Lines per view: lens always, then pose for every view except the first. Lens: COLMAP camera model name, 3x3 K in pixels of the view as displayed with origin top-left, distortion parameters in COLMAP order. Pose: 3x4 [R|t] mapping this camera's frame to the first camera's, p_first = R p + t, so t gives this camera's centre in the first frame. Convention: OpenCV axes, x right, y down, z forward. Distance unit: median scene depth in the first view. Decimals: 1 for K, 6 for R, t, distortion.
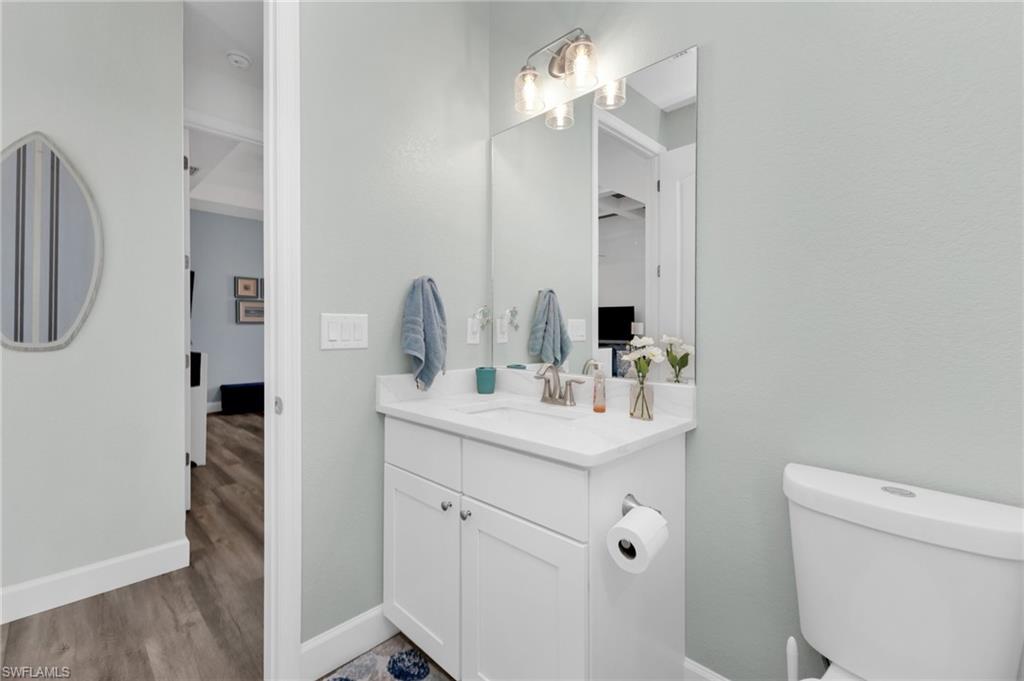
lens RADIAL K [[446.5, 0, 512.0], [0, 446.5, 340.5], [0, 0, 1]] dist [0.000344, 0.000015]
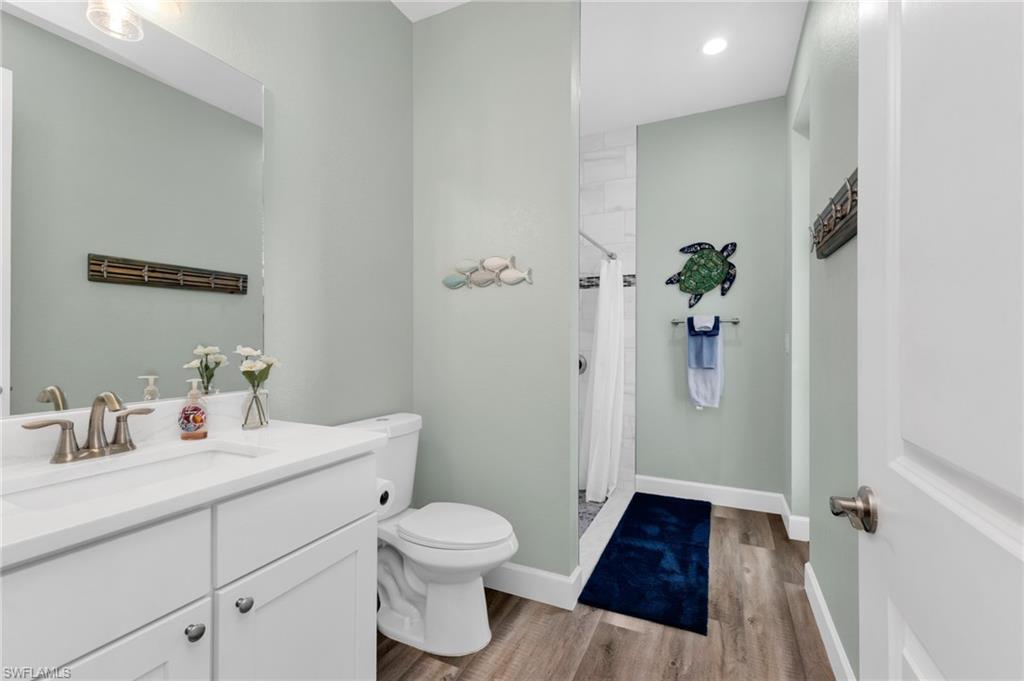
lens RADIAL K [[446.5, 0, 512.0], [0, 446.5, 340.5], [0, 0, 1]] dist [0.000344, 0.000015]
pose [[-0.332691, -0.009214, 0.942991, -0.804439], [0.017723, 0.999715, 0.016021, -0.028160], [-0.942869, 0.022043, -0.332433, 0.726260]]
